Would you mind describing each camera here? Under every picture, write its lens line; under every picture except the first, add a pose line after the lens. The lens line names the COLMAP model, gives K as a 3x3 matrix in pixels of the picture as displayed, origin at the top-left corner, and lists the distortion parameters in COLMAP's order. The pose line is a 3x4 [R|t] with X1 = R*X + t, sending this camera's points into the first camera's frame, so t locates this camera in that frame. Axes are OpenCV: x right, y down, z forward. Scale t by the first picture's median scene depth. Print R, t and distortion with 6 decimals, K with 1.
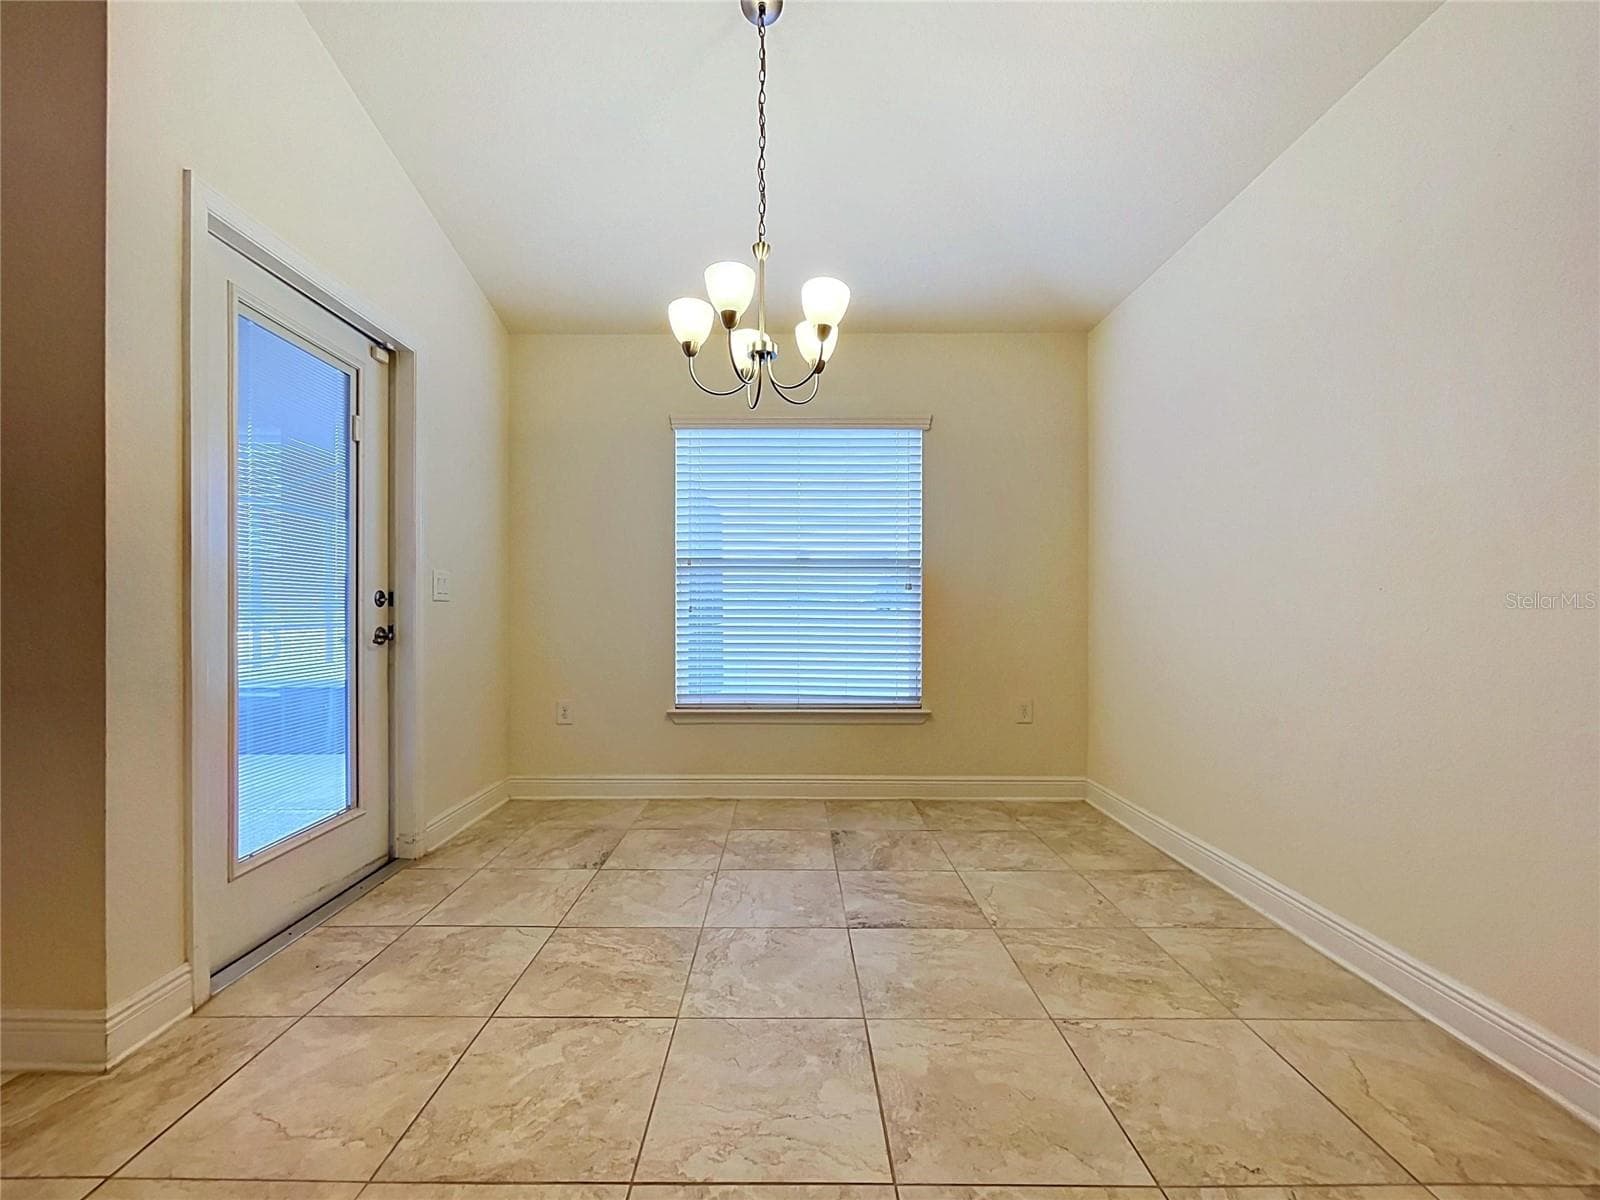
lens RADIAL K [[647.9, 0, 798.8], [0, 647.9, 611.7], [0, 0, 1]] dist [-0.000792, -0.000219]
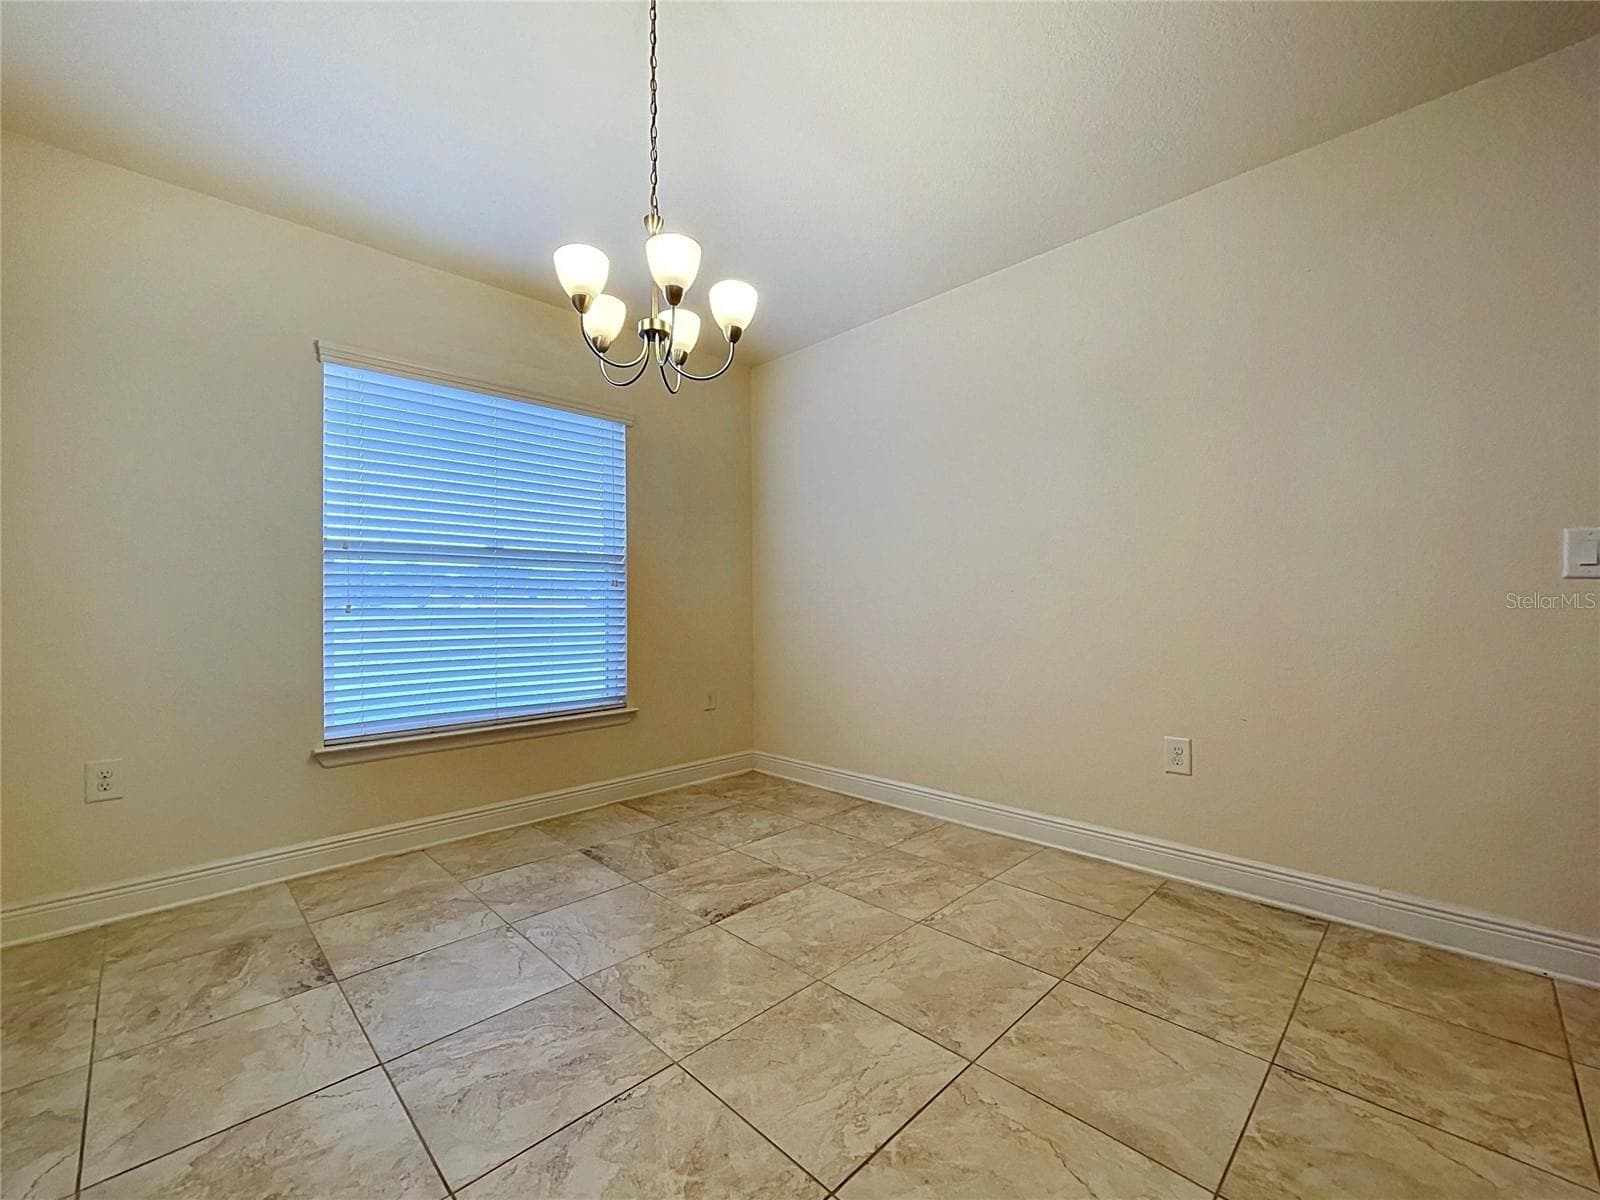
lens RADIAL K [[654.6, 0, 799.0], [0, 654.6, 605.0], [0, 0, 1]] dist [-0.000176, -0.000631]
pose [[0.714971, -0.005901, 0.699130, -0.454885], [0.008032, 0.999968, 0.000225, -0.006571], [-0.699108, 0.005455, 0.714995, 0.146400]]
